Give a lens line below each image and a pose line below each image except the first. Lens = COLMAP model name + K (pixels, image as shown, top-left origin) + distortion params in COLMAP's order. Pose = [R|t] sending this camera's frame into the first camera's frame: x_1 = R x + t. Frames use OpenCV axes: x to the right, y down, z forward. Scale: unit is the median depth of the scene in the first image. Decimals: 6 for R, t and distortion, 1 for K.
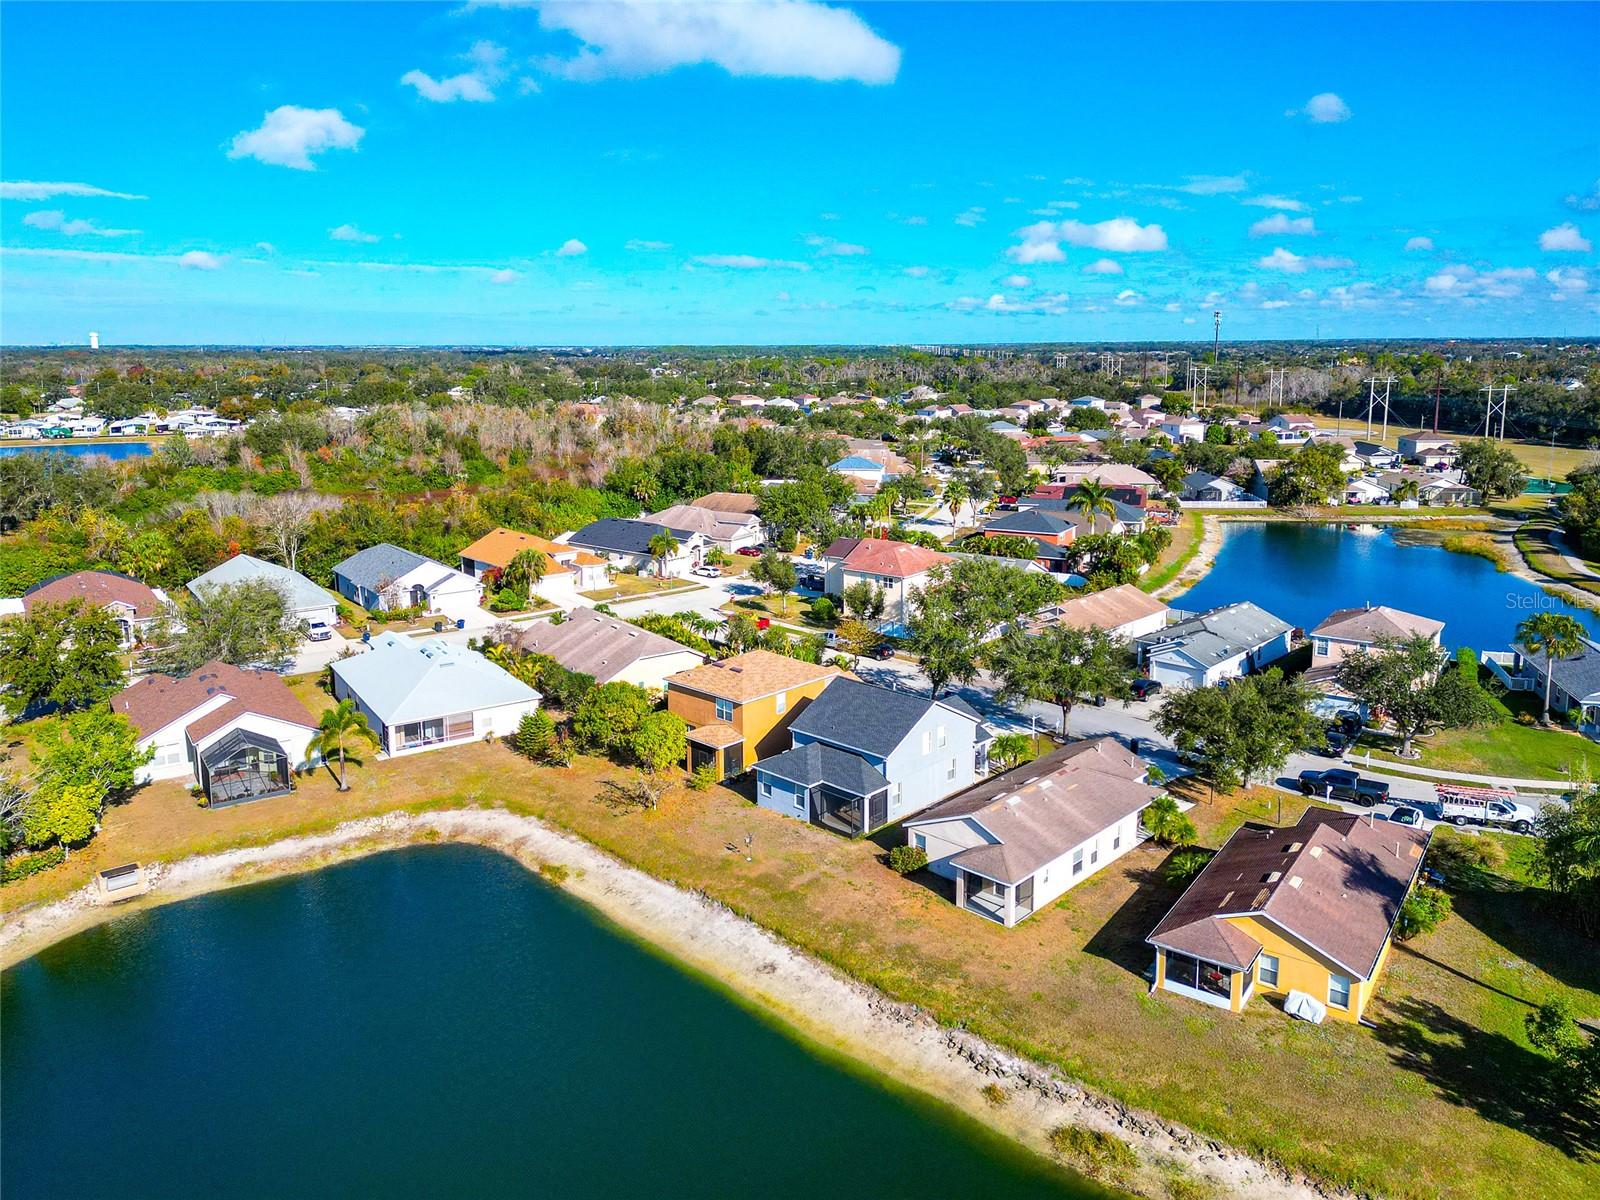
lens RADIAL K [[1141.8, 0, 796.0], [0, 1141.8, 545.6], [0, 0, 1]] dist [0.076392, -0.084041]
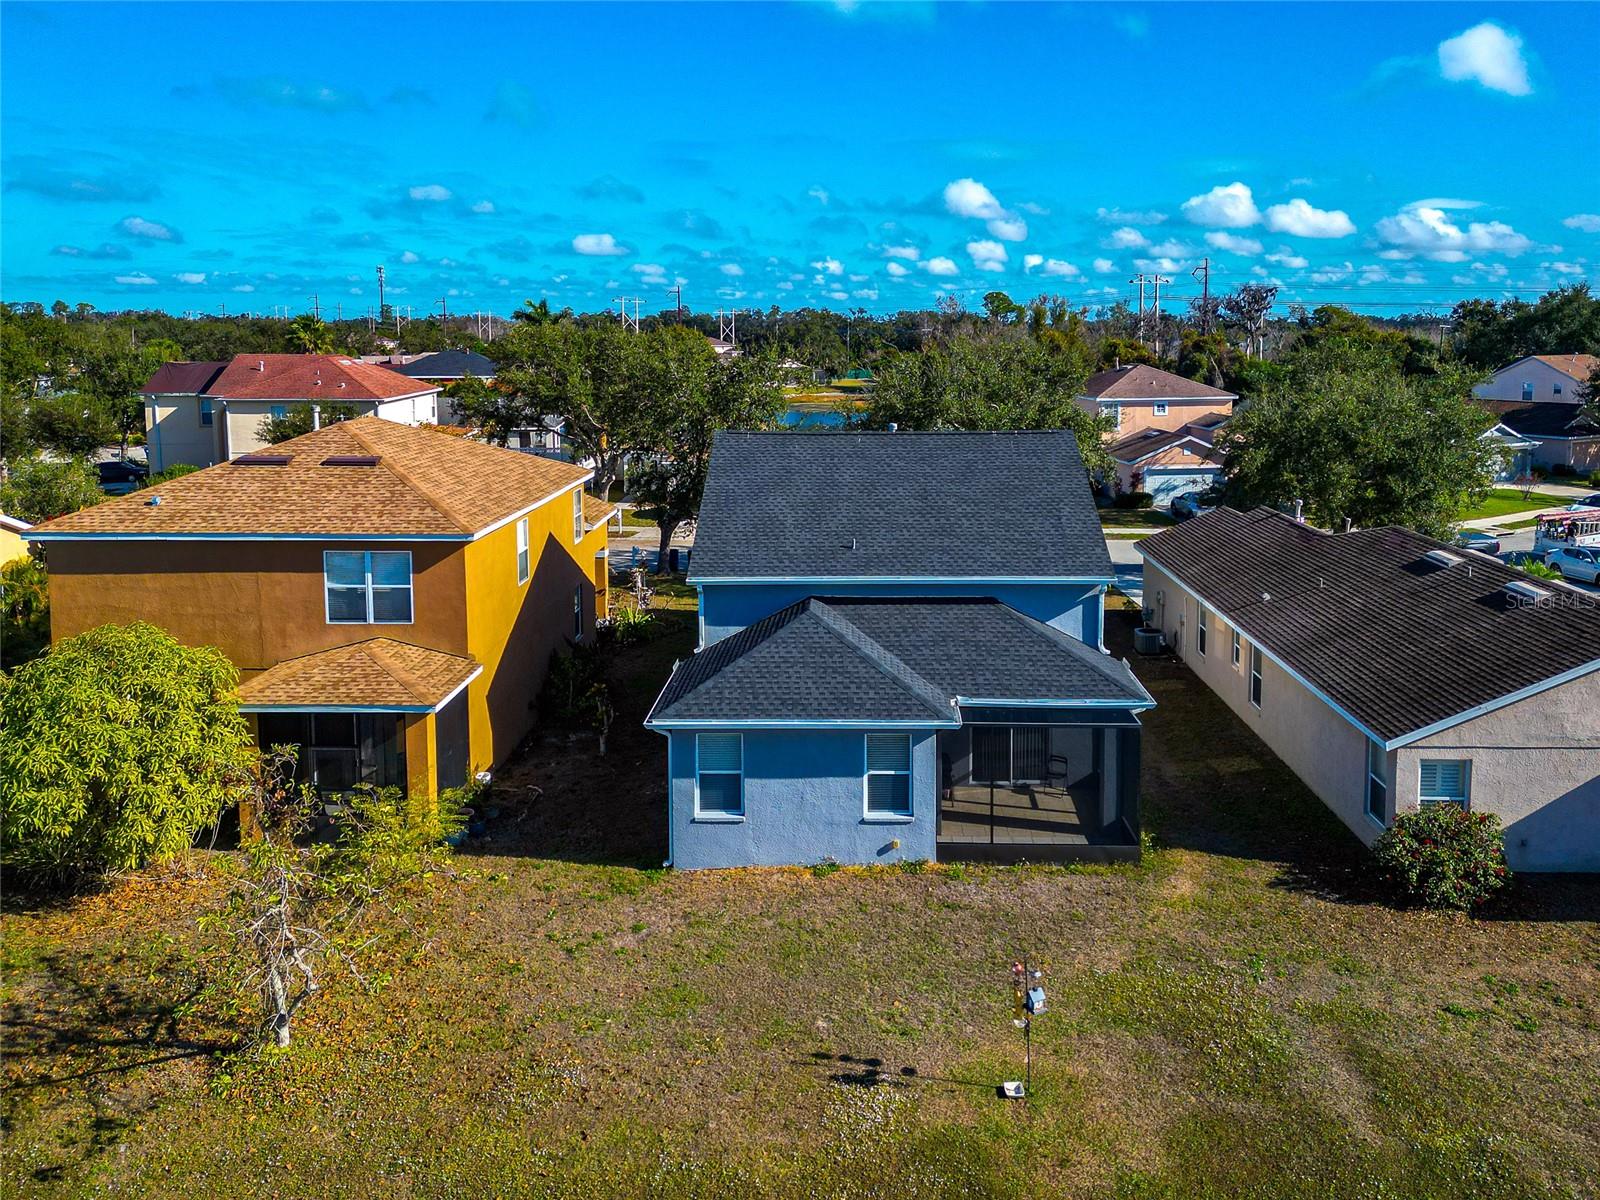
lens RADIAL K [[1184.6, 0, 851.6], [0, 1184.6, 454.2], [0, 0, 1]] dist [0.055526, -0.035502]
pose [[0.729654, -0.067339, 0.680493, -0.172328], [0.114868, 0.993069, -0.024896, 0.133025], [-0.674100, 0.096332, 0.732332, 0.708973]]
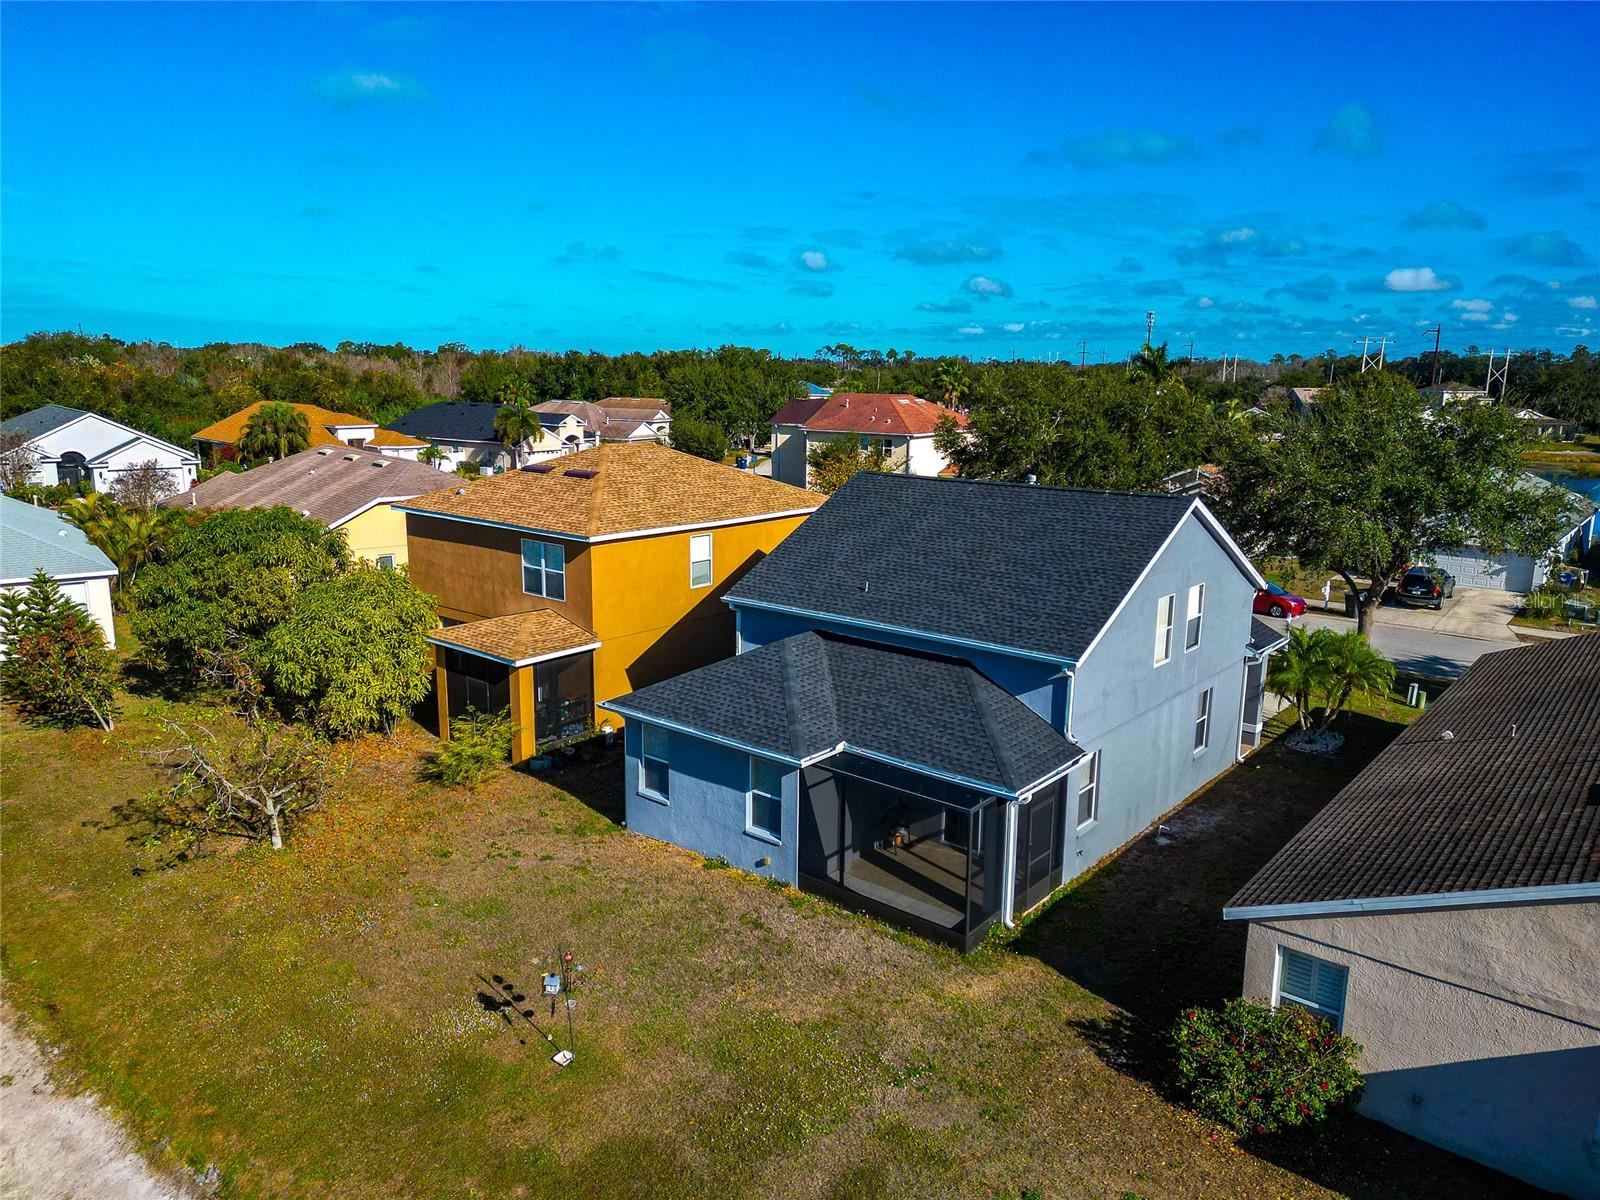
lens RADIAL K [[1120.7, 0, 792.1], [0, 1120.7, 613.6], [0, 0, 1]] dist [0.076396, -0.067359]
pose [[0.997649, 0.002925, 0.068473, -0.008601], [-0.005759, 0.999133, 0.041228, 0.143182], [-0.068293, -0.041525, 0.996801, 0.641271]]
